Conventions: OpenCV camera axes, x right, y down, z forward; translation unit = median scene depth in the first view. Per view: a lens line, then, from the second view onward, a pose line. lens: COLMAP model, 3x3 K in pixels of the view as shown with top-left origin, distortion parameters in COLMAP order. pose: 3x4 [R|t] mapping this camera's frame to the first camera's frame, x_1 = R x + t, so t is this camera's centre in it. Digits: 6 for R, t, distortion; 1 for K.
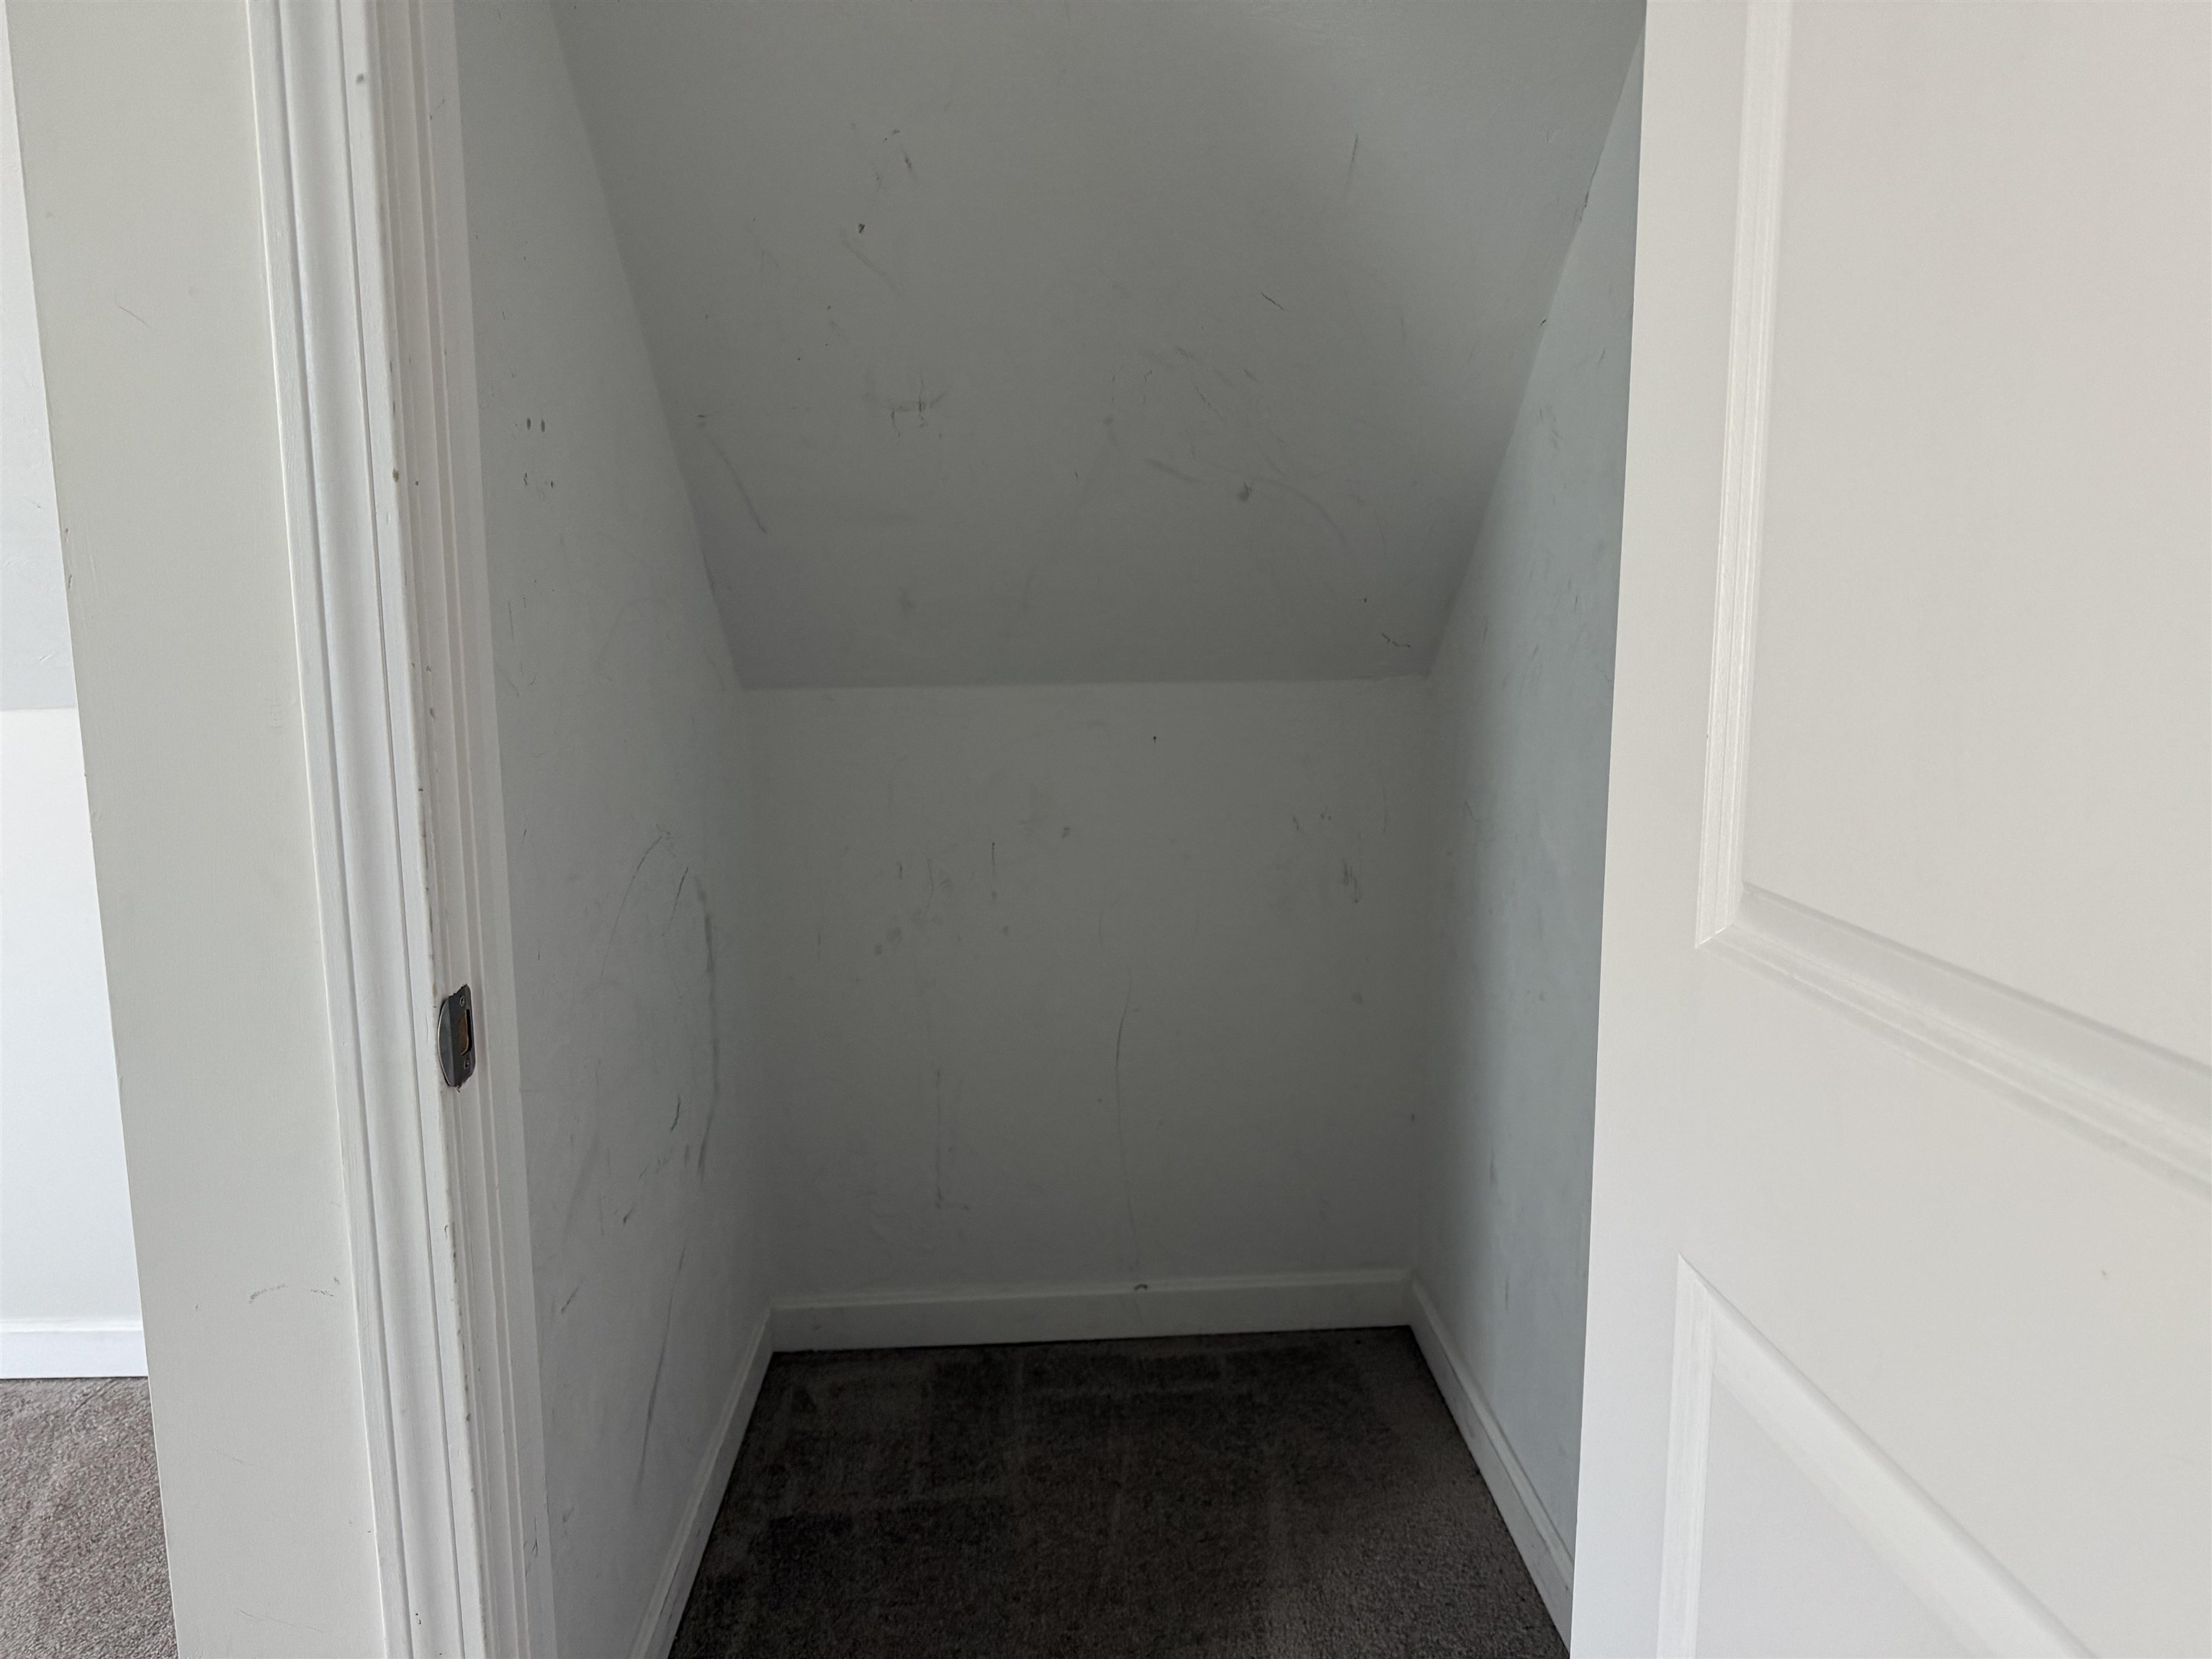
lens RADIAL K [[1554.1, 0, 1108.2], [0, 1554.1, 830.5], [0, 0, 1]] dist [0.010156, -0.022424]
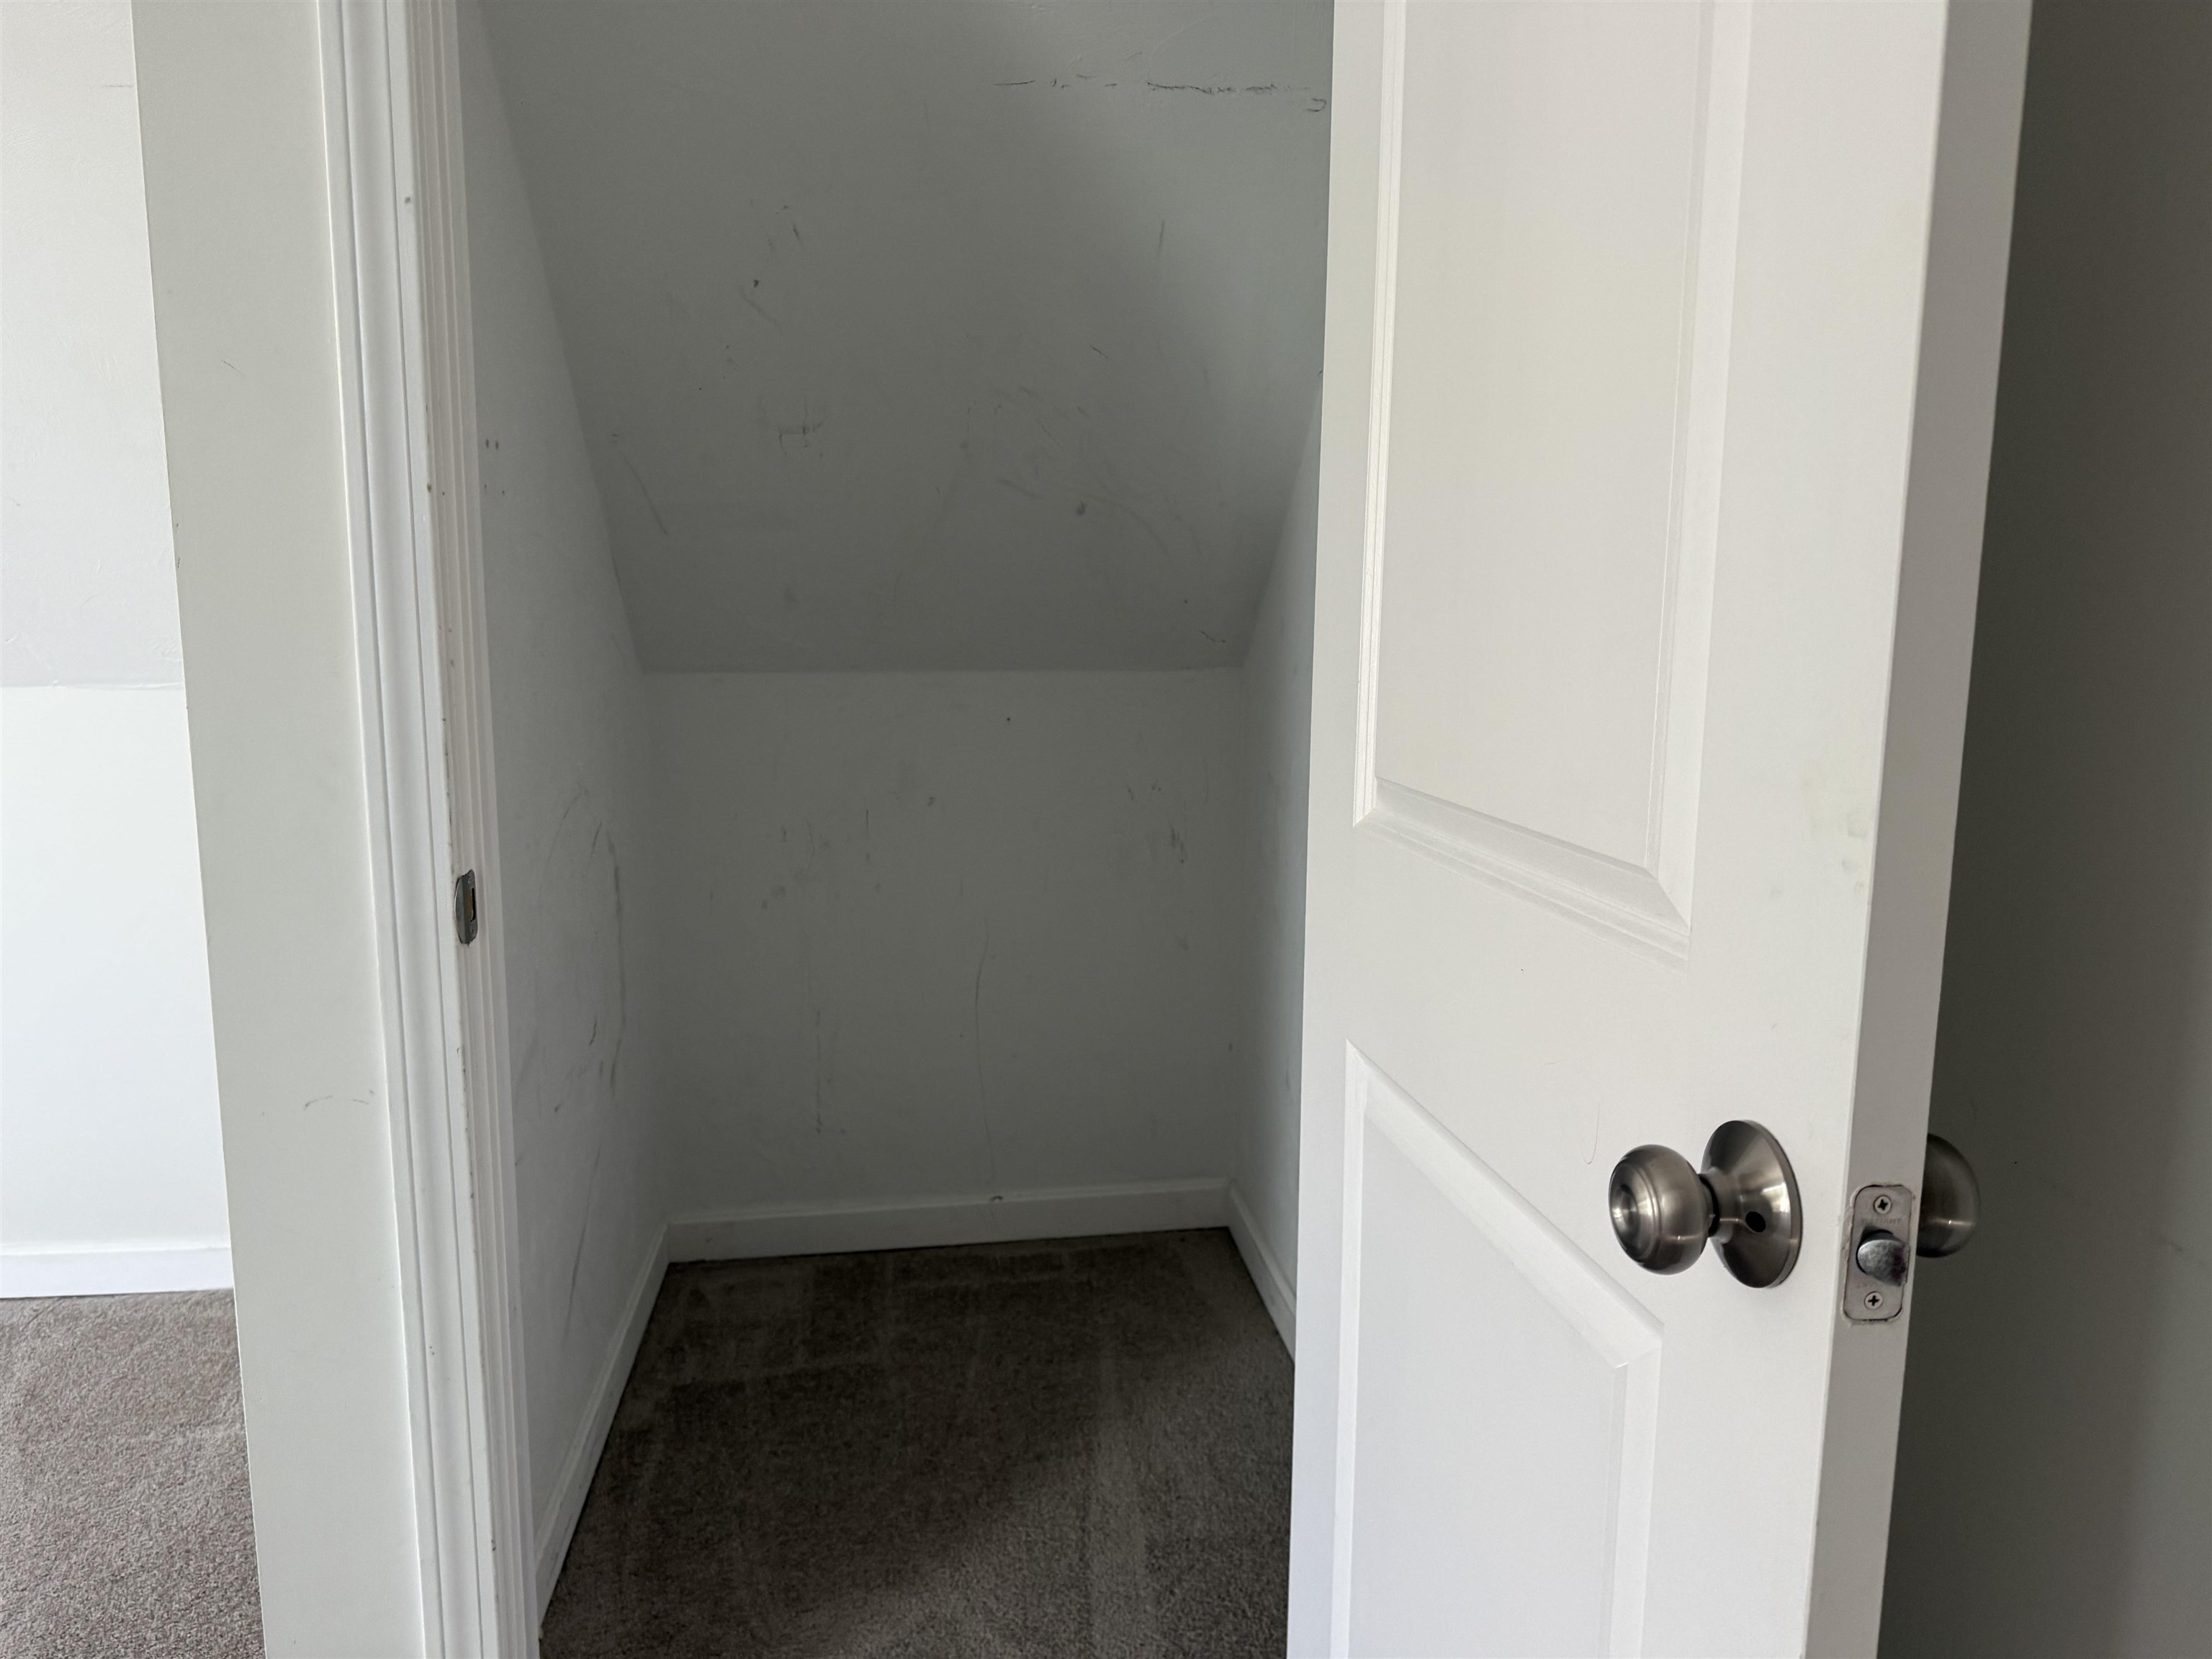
lens RADIAL K [[1542.5, 0, 1091.3], [0, 1542.5, 834.2], [0, 0, 1]] dist [0.034652, -0.058875]
pose [[0.997333, -0.000709, 0.072985, 0.009949], [0.000971, 0.999993, -0.003555, 0.036186], [-0.072982, 0.003616, 0.997327, -0.177561]]
